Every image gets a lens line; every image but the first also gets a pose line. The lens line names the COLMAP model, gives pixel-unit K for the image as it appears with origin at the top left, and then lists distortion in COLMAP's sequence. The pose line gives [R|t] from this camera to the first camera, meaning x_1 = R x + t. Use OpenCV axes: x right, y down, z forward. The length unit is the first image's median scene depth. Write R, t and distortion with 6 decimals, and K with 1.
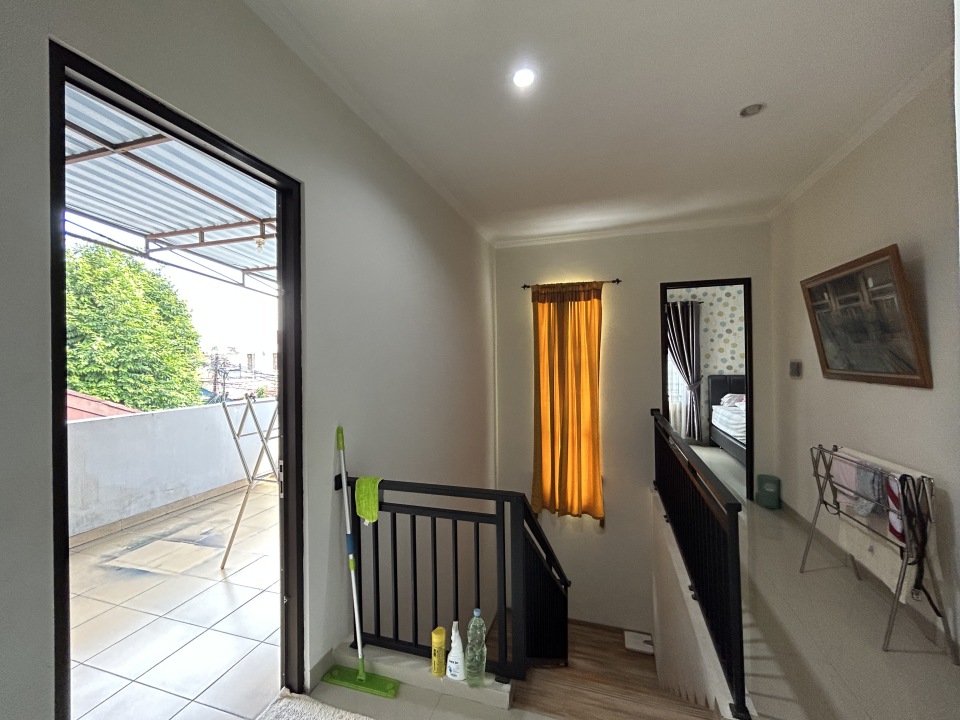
lens RADIAL K [[392.2, 0, 477.4], [0, 392.2, 361.4], [0, 0, 1]] dist [0.004760, 0.000229]
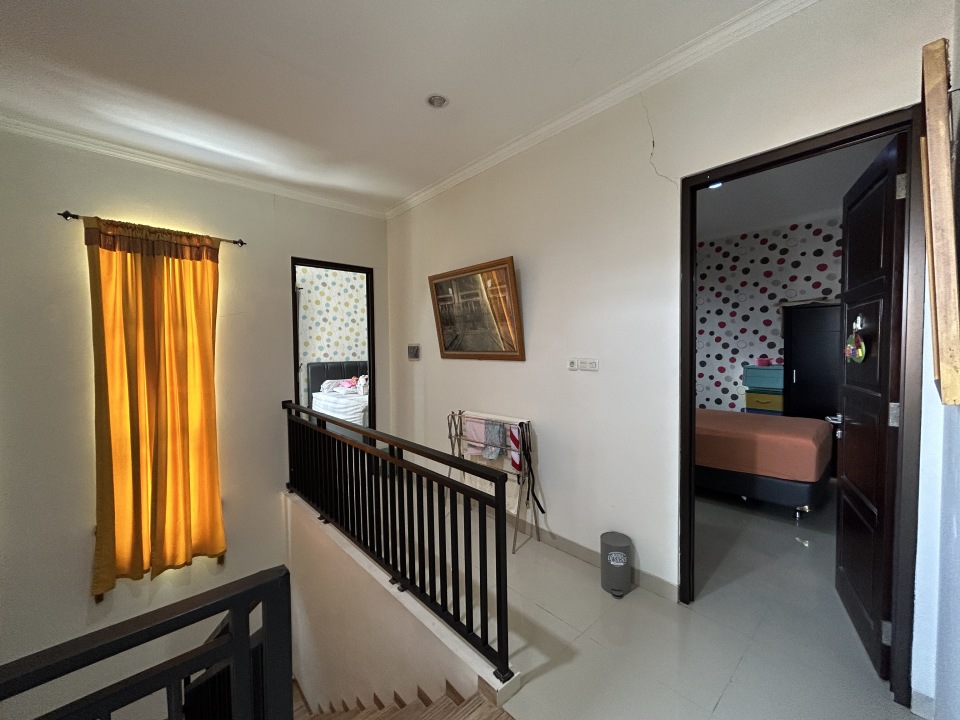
lens RADIAL K [[392.2, 0, 480.3], [0, 392.2, 359.3], [0, 0, 1]] dist [0.004760, 0.000229]
pose [[0.500337, -0.020820, 0.865581, -0.085287], [0.007937, 0.999779, 0.019461, 0.015762], [-0.865794, -0.002867, 0.500392, 0.192904]]
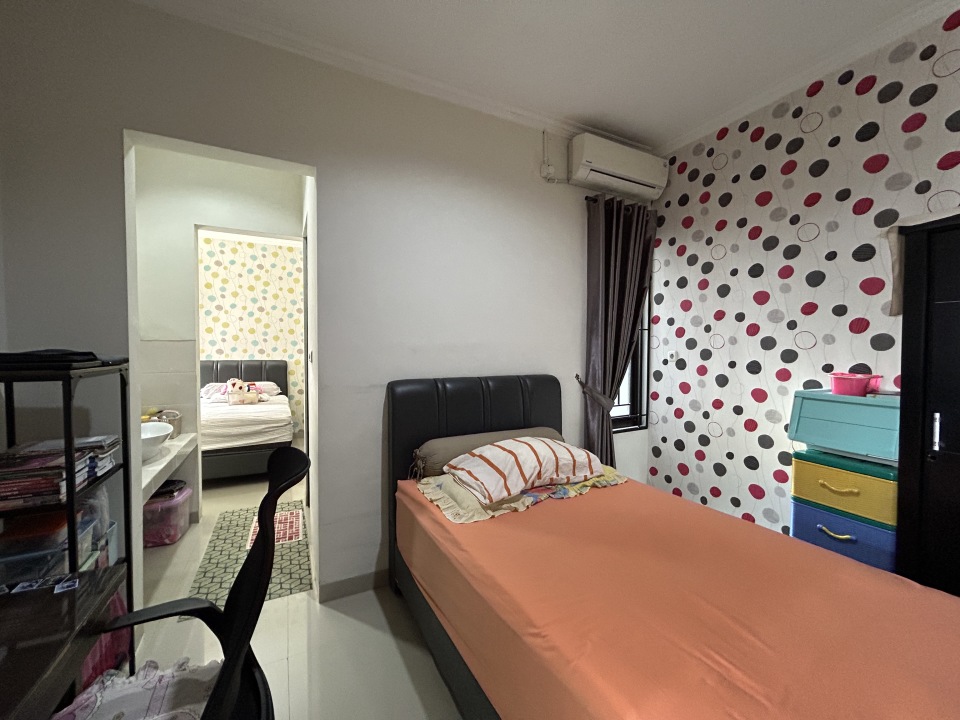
lens RADIAL K [[392.2, 0, 481.0], [0, 392.2, 358.3], [0, 0, 1]] dist [0.004760, 0.000229]
pose [[0.716178, -0.012158, 0.697812, 0.703157], [-0.004546, 0.999746, 0.022084, 0.014130], [-0.697903, -0.018989, 0.715940, 0.023242]]
